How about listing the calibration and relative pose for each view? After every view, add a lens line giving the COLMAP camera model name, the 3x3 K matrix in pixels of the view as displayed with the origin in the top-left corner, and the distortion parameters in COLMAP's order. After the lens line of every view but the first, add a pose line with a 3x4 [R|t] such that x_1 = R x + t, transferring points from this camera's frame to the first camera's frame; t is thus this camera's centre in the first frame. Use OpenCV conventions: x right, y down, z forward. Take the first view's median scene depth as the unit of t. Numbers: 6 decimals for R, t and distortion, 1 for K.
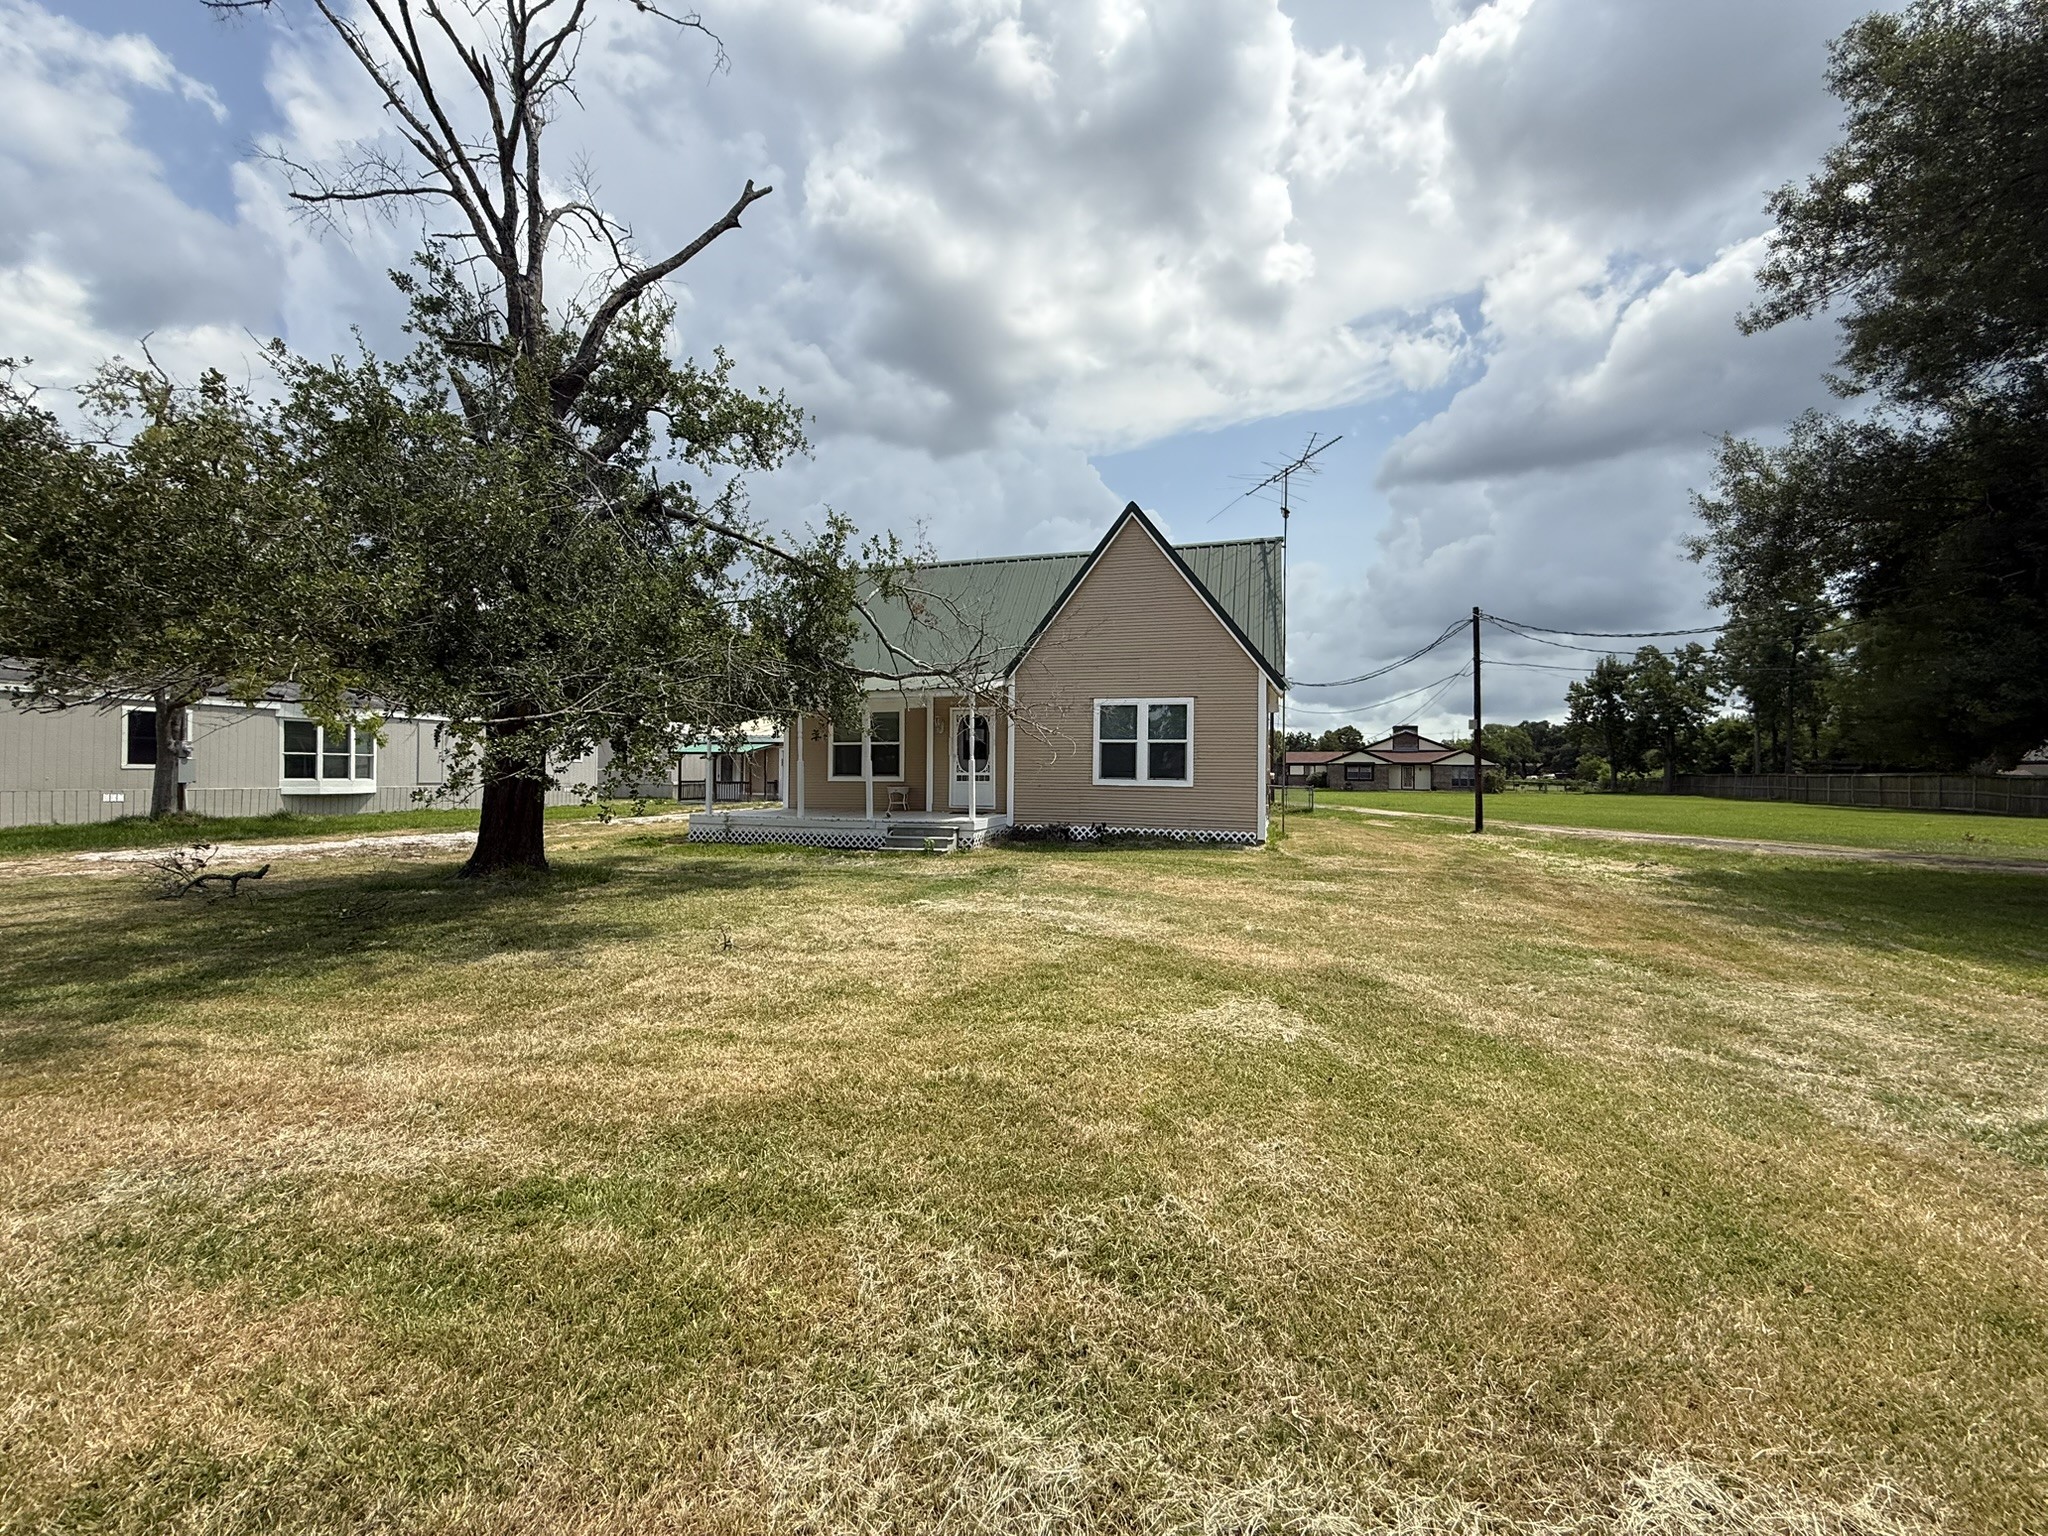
lens RADIAL K [[824.1, 0, 1016.5], [0, 824.1, 763.5], [0, 0, 1]] dist [-0.007510, 0.000031]
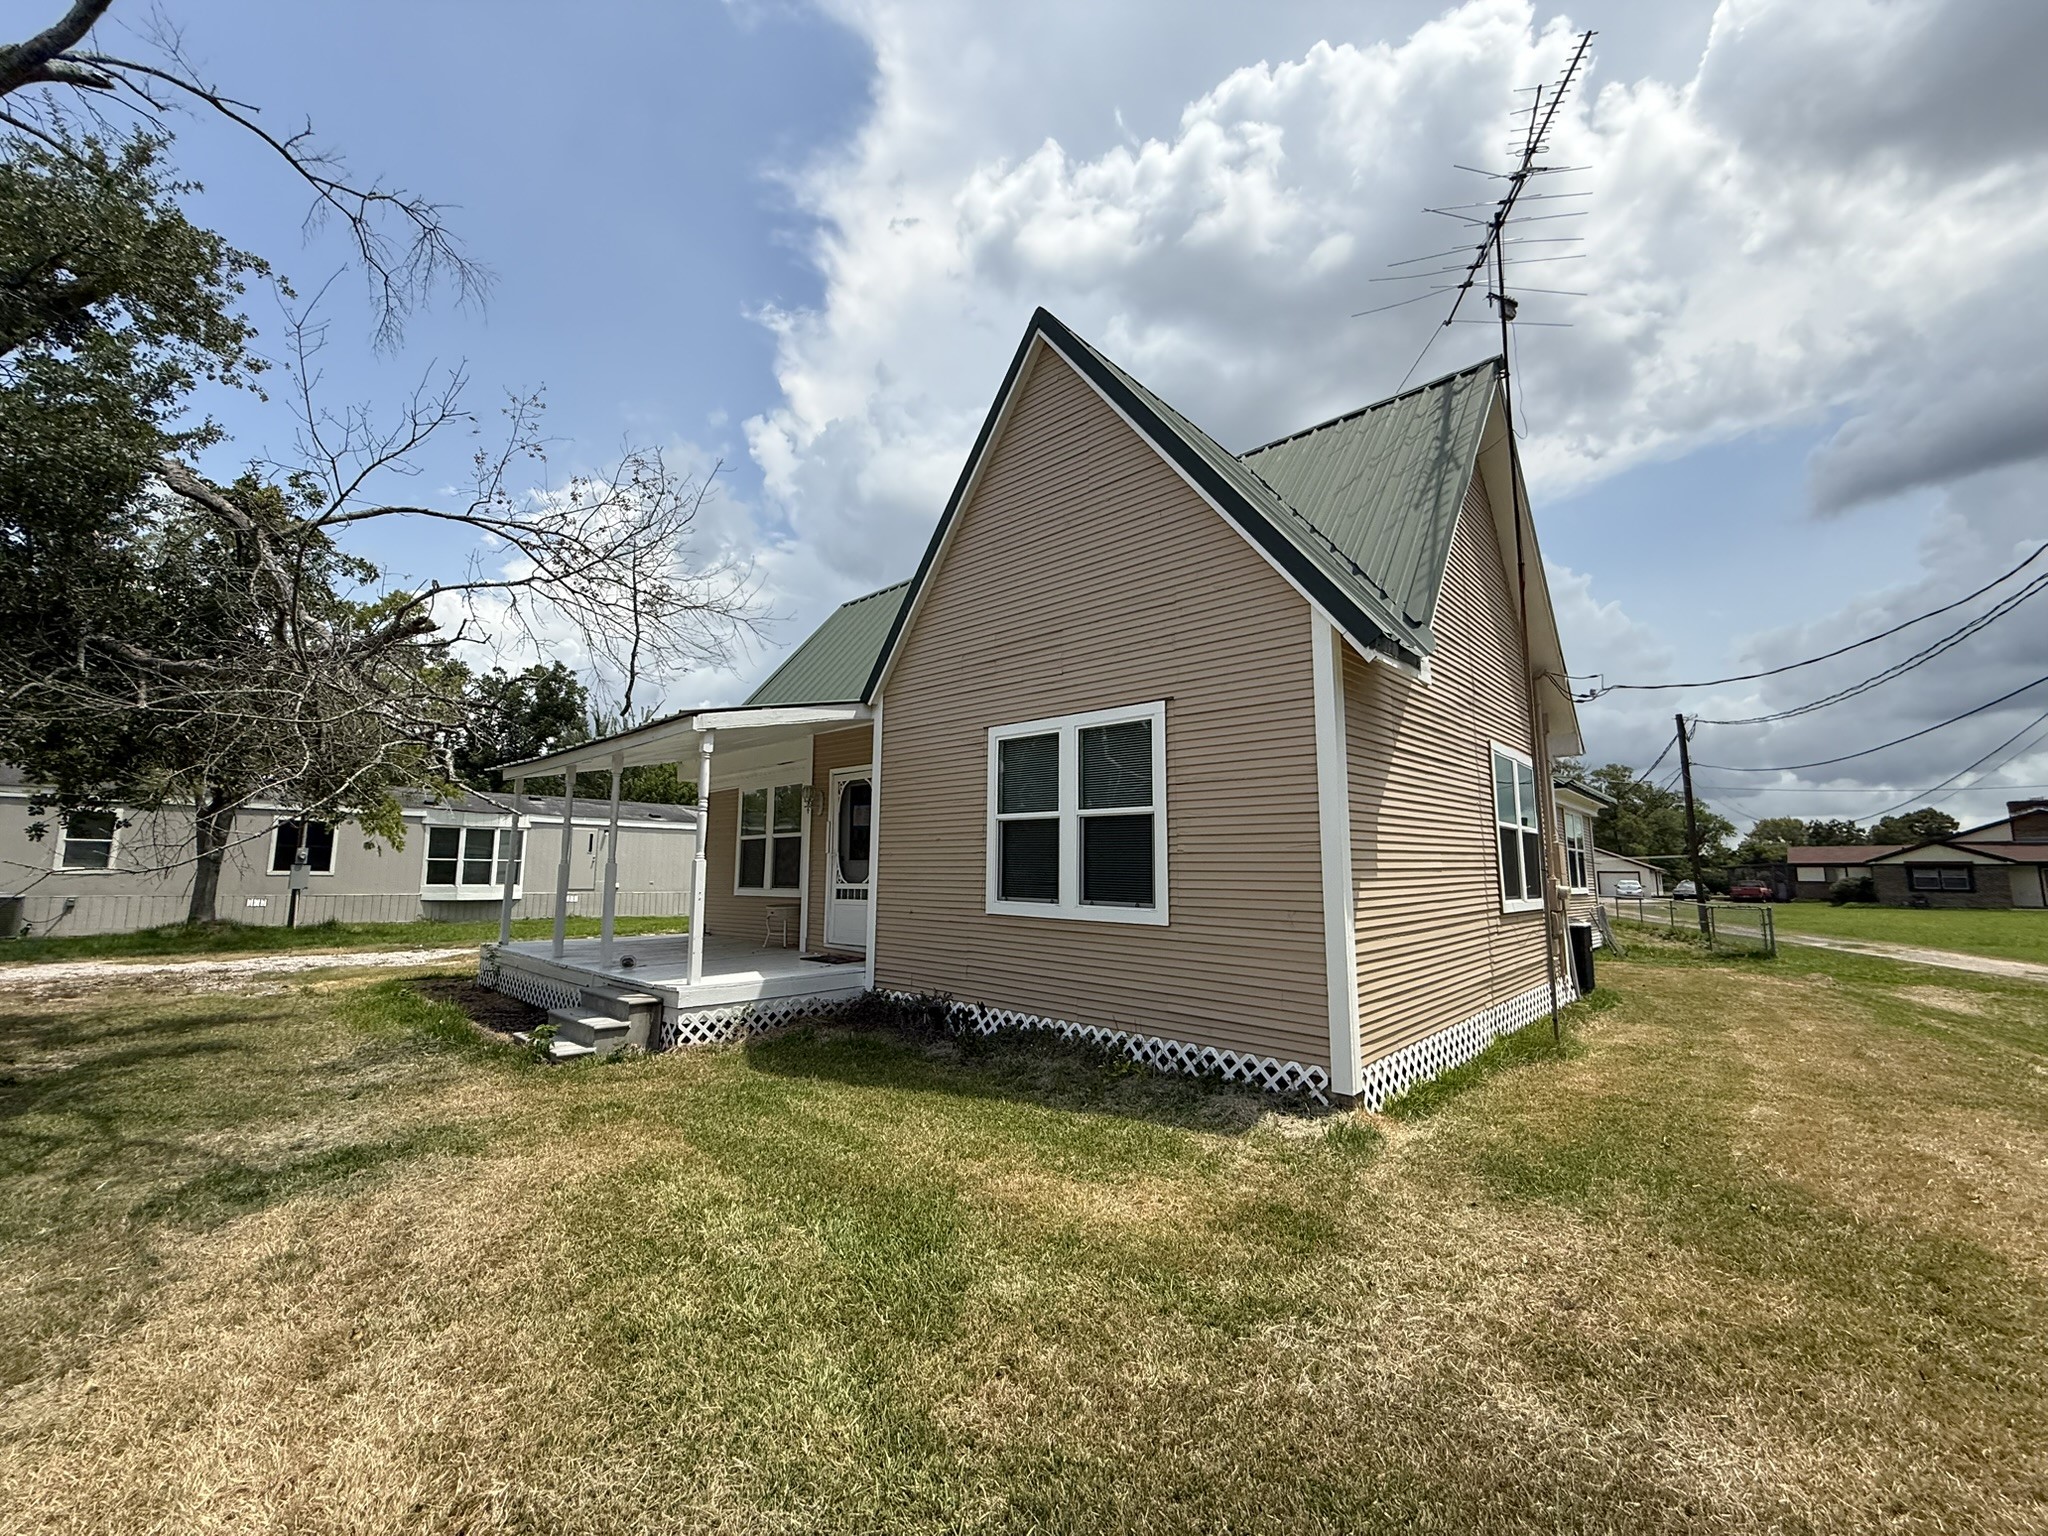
lens RADIAL K [[823.2, 0, 1014.4], [0, 823.2, 767.6], [0, 0, 1]] dist [-0.001872, 0.000101]
pose [[0.895818, -0.057262, -0.440716, 0.272749], [0.003958, 0.992653, -0.120928, 0.000801], [0.444403, 0.106585, 0.889464, 0.510500]]
